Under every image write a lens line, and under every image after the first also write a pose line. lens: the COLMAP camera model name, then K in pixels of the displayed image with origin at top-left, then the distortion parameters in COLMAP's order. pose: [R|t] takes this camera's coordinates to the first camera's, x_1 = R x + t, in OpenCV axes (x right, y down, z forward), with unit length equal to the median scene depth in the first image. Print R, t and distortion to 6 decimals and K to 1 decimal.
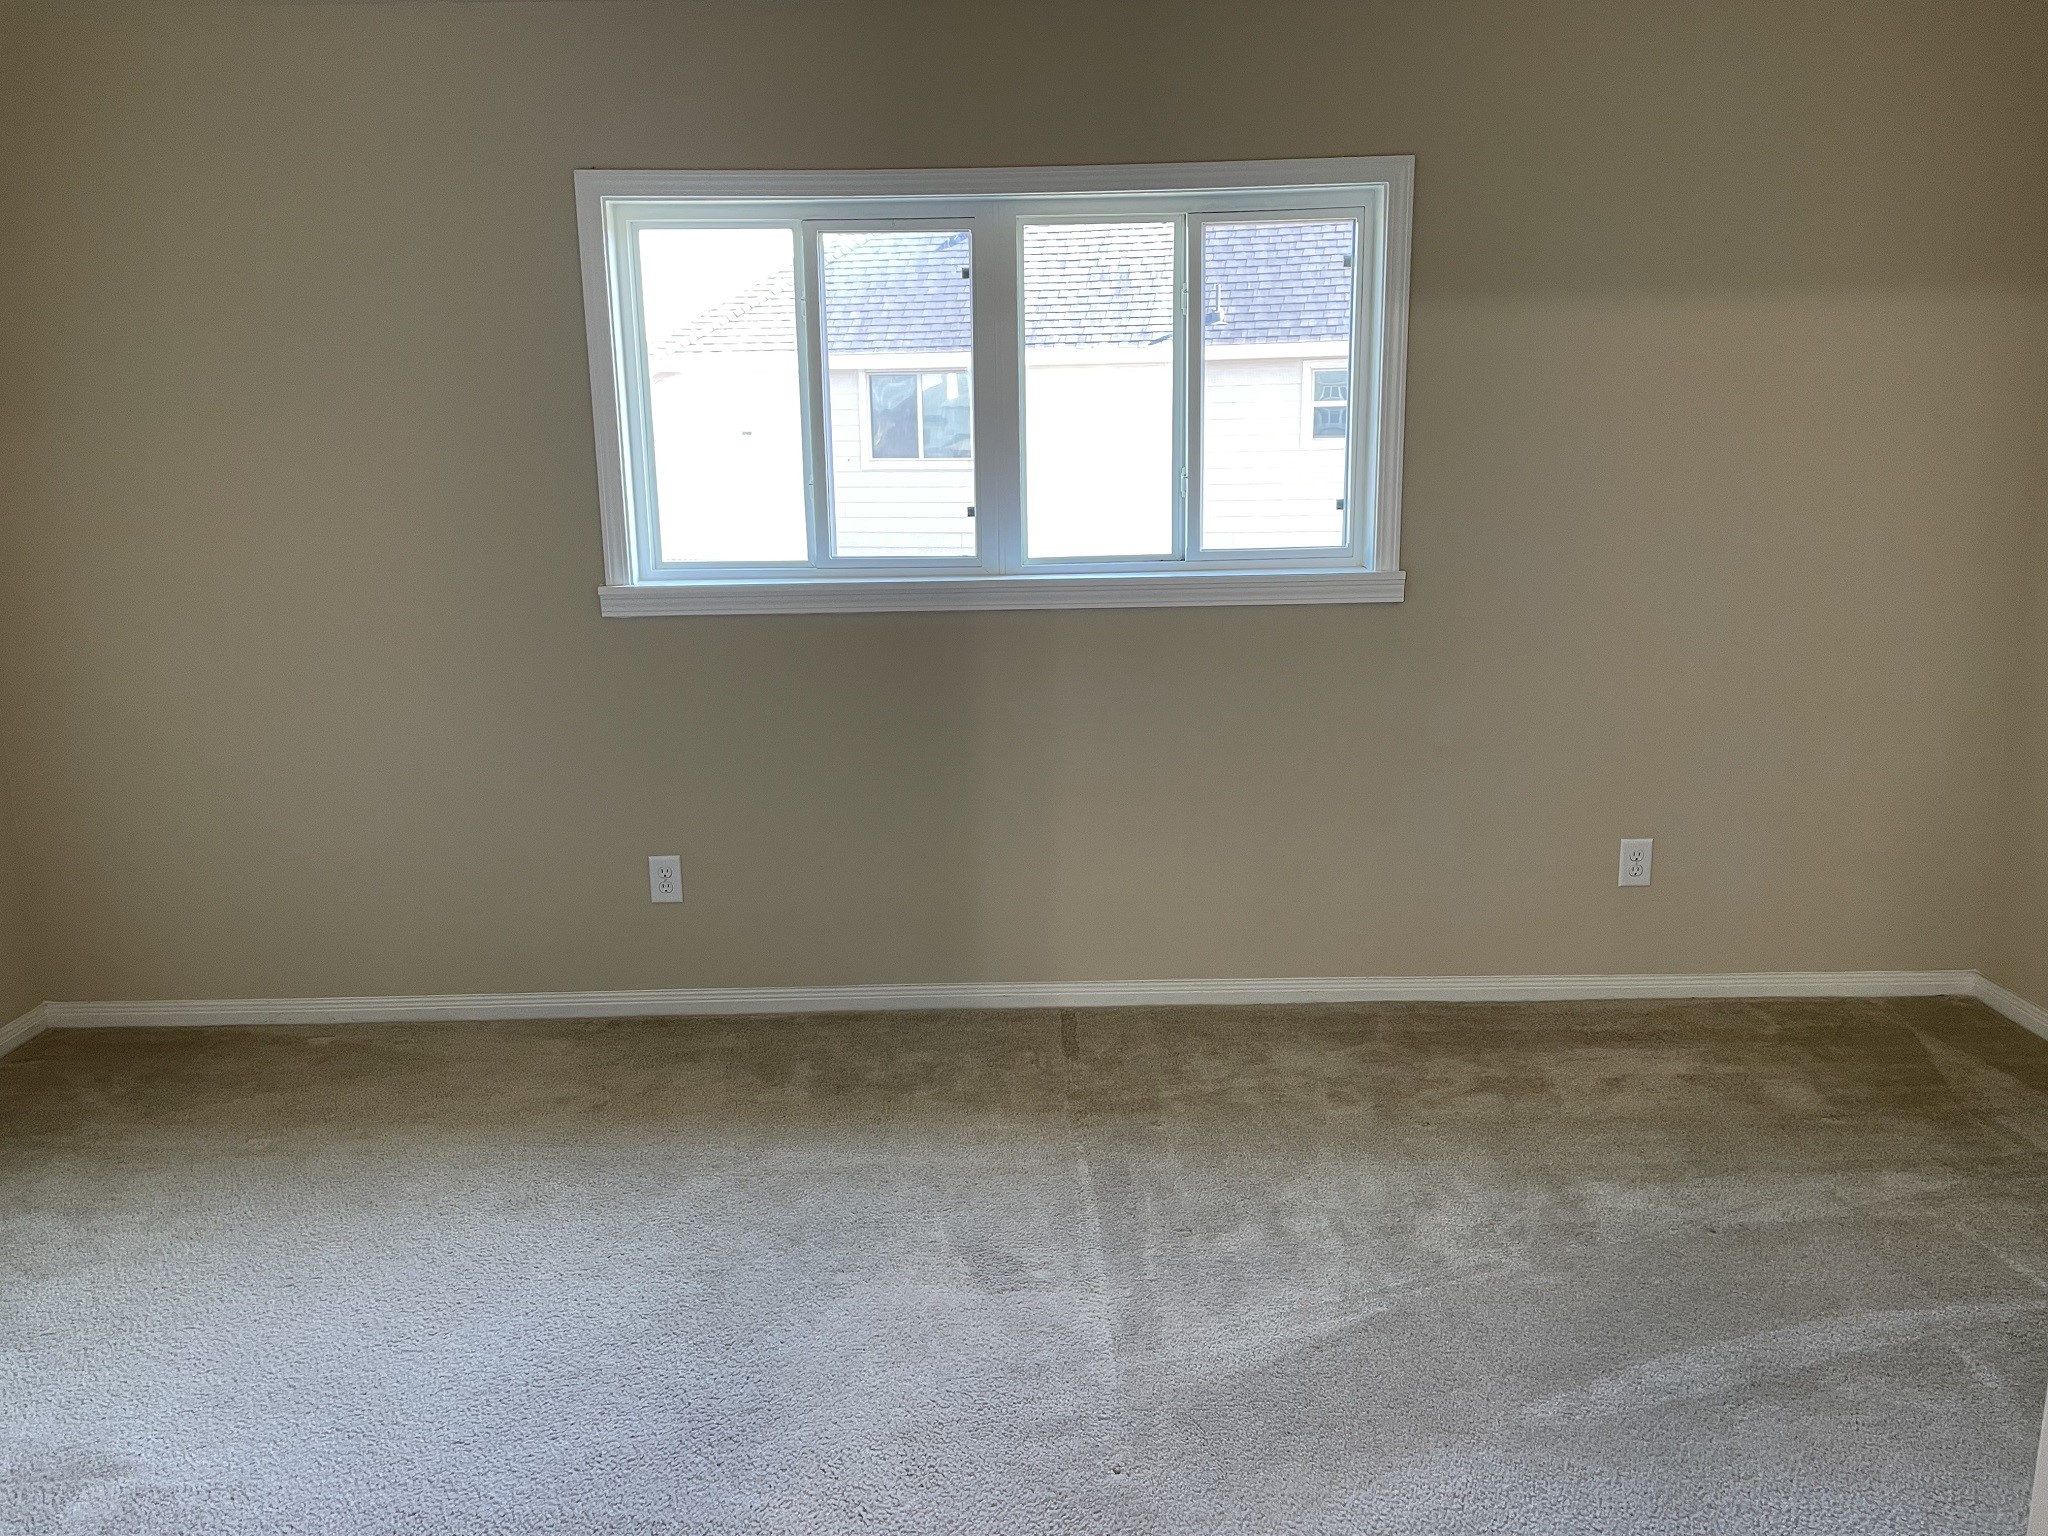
lens RADIAL K [[1563.7, 0, 1020.5], [0, 1563.7, 762.8], [0, 0, 1]] dist [0.084555, -0.106771]
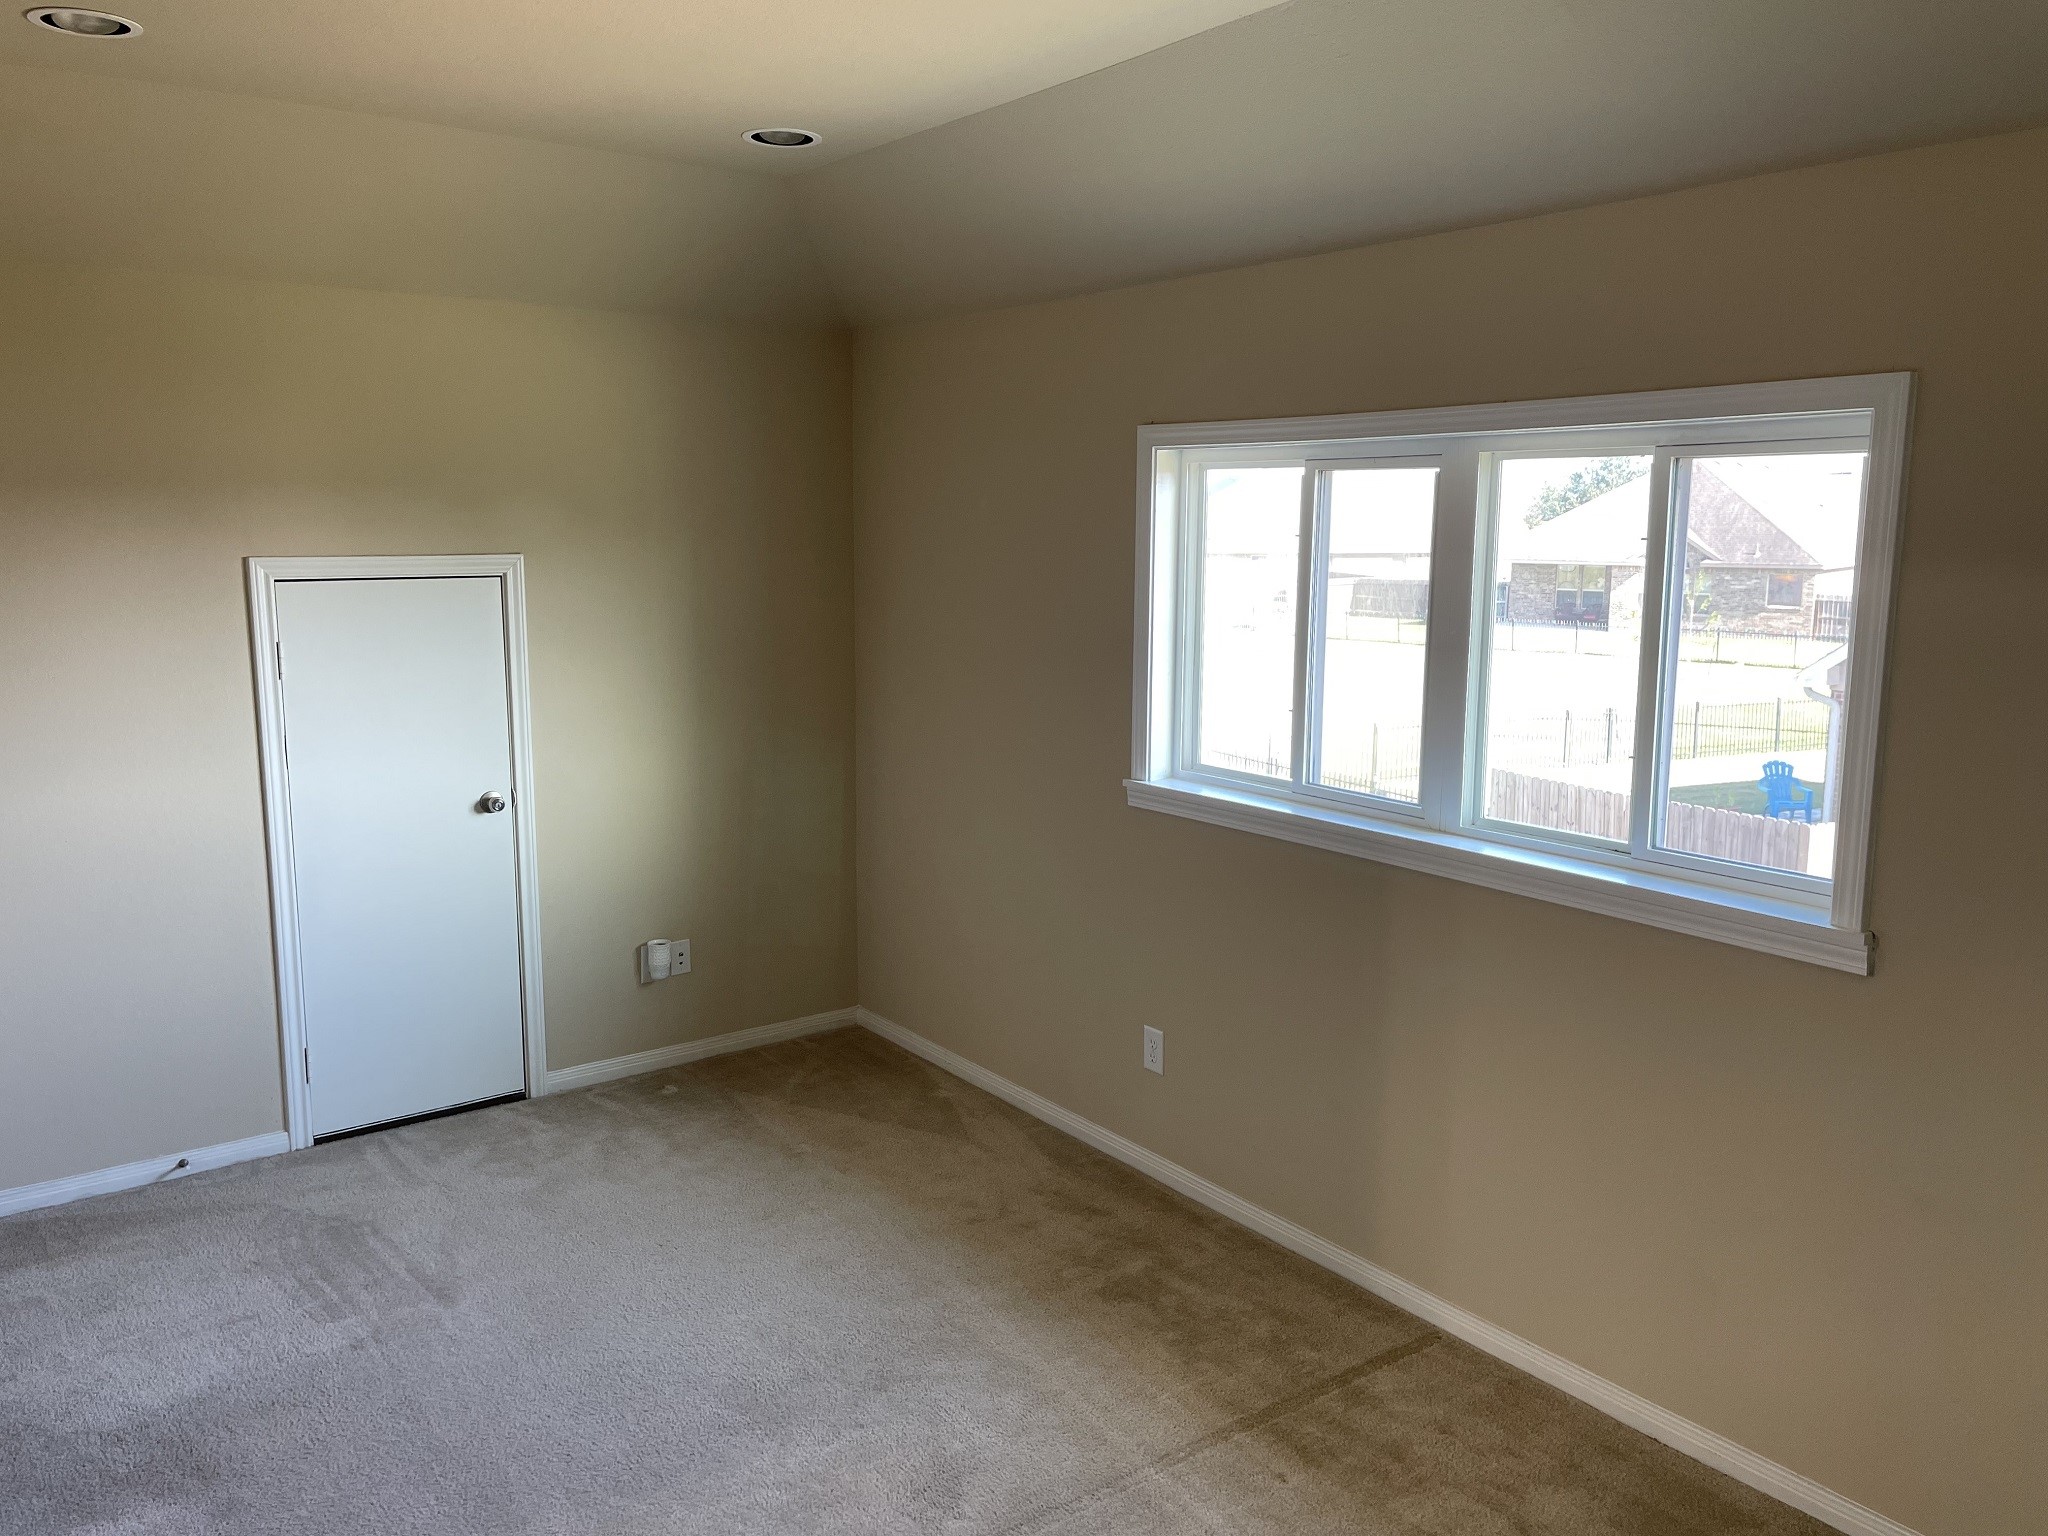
lens RADIAL K [[1563.7, 0, 1019.1], [0, 1563.7, 767.3], [0, 0, 1]] dist [0.084555, -0.106771]
pose [[0.585249, 0.150044, -0.796850, 0.586786], [-0.184057, 0.981660, 0.049662, -0.163481], [0.789688, 0.117602, 0.602132, 0.262079]]
